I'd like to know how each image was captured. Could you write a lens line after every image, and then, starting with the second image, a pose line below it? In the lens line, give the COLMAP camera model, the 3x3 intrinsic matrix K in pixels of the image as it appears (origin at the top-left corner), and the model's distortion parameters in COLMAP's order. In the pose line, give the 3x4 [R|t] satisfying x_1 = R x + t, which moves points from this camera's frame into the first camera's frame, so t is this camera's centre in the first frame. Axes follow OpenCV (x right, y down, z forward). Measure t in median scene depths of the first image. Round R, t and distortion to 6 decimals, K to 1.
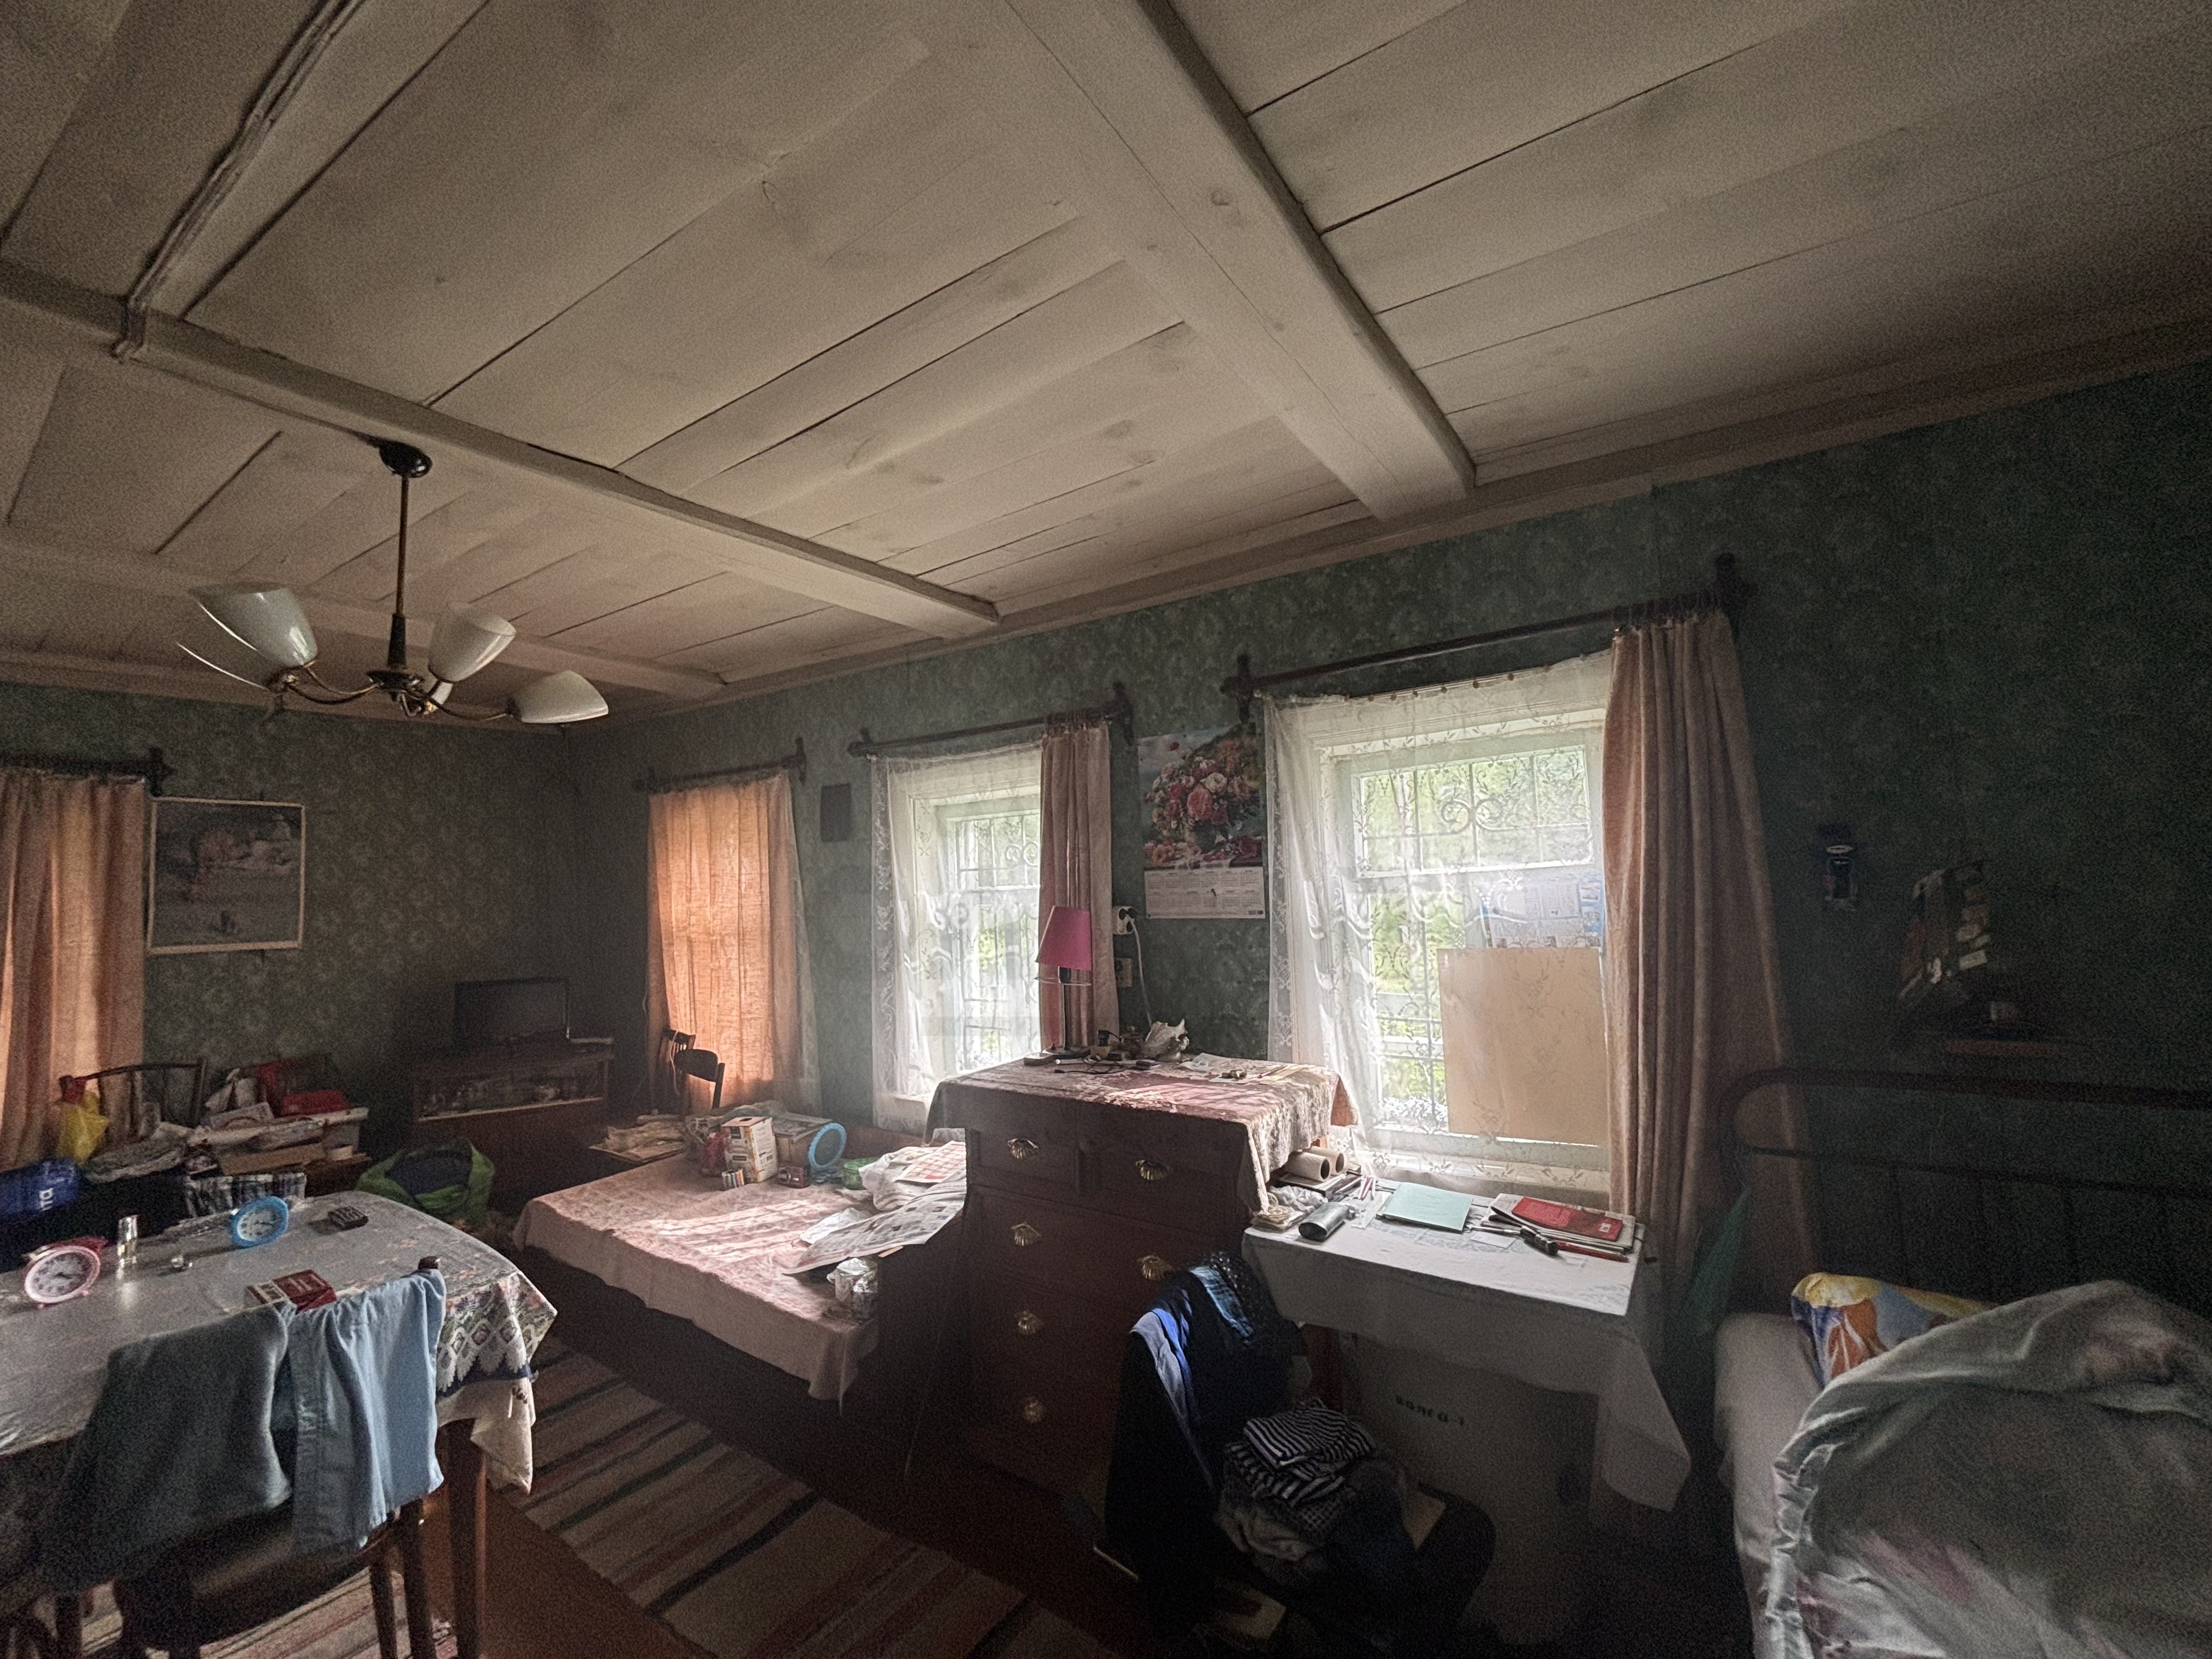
lens RADIAL K [[892.7, 0, 1104.6], [0, 892.7, 830.7], [0, 0, 1]] dist [-0.000844, 0.000840]
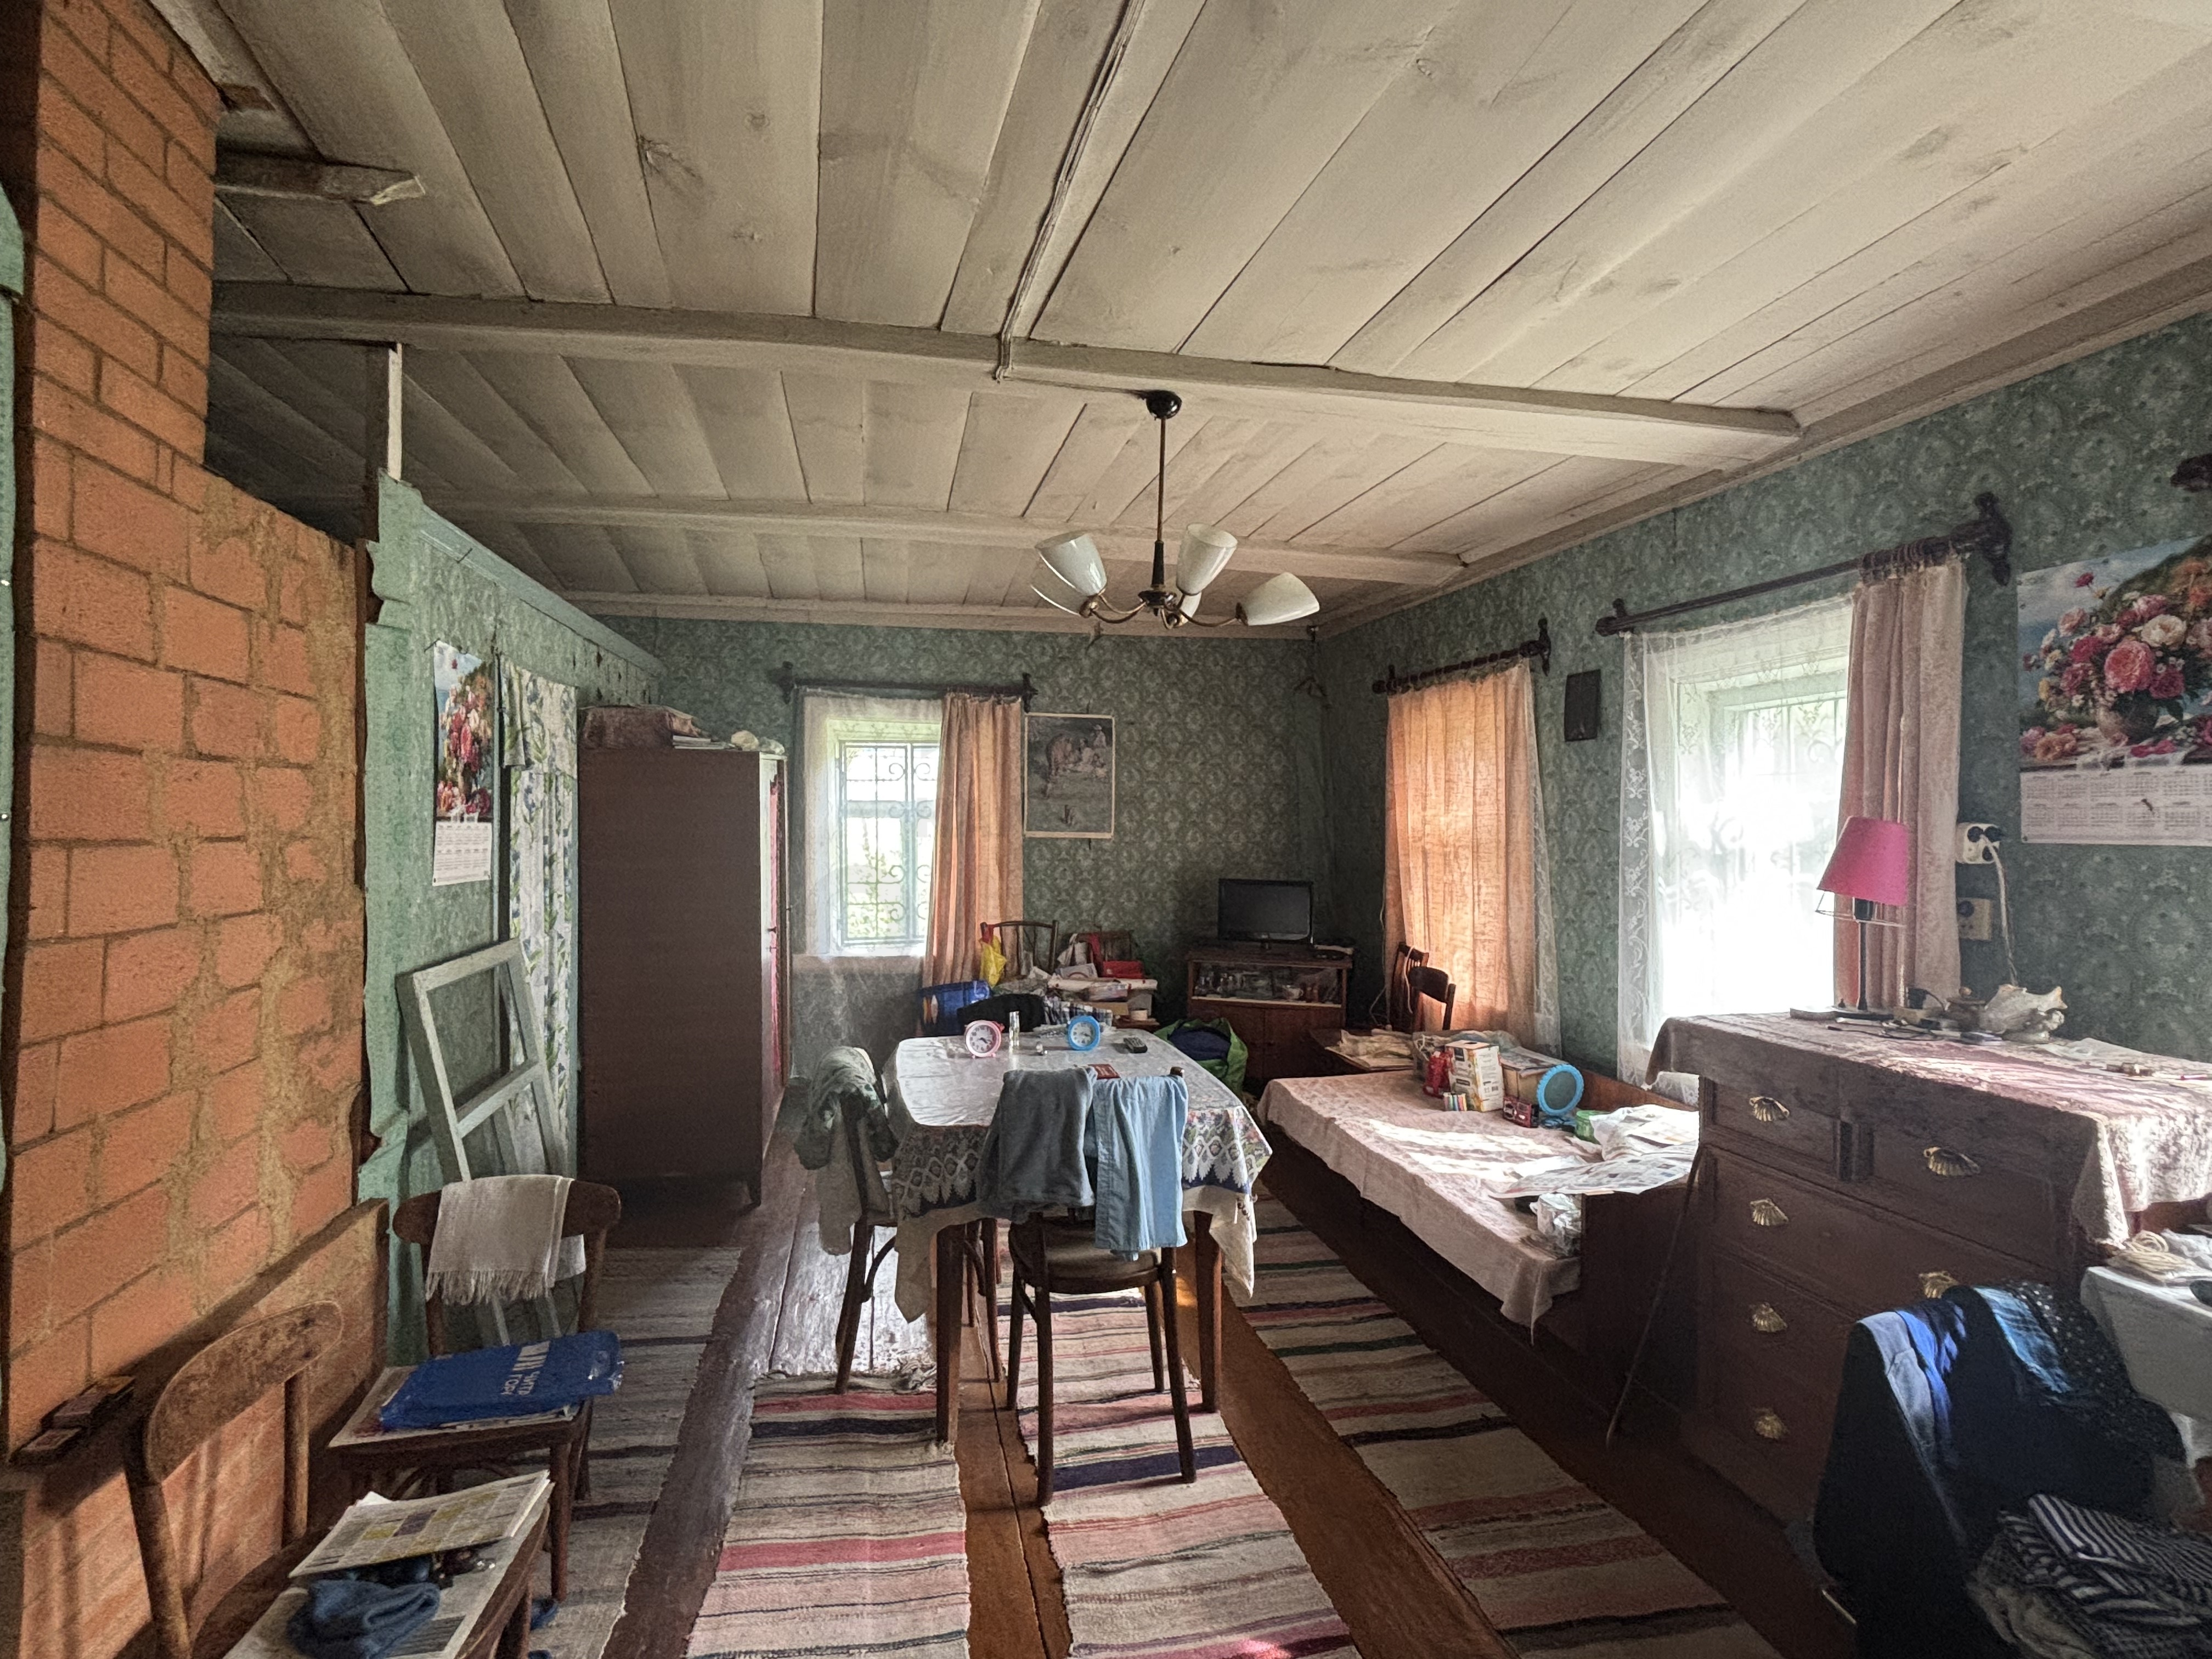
lens RADIAL K [[1115.6, 0, 1106.9], [0, 1115.6, 827.7], [0, 0, 1]] dist [0.002384, -0.002648]
pose [[0.733054, 0.039924, -0.678998, 0.117745], [0.010354, 0.997505, 0.069830, 0.022255], [0.680092, -0.058220, 0.730811, -0.099750]]
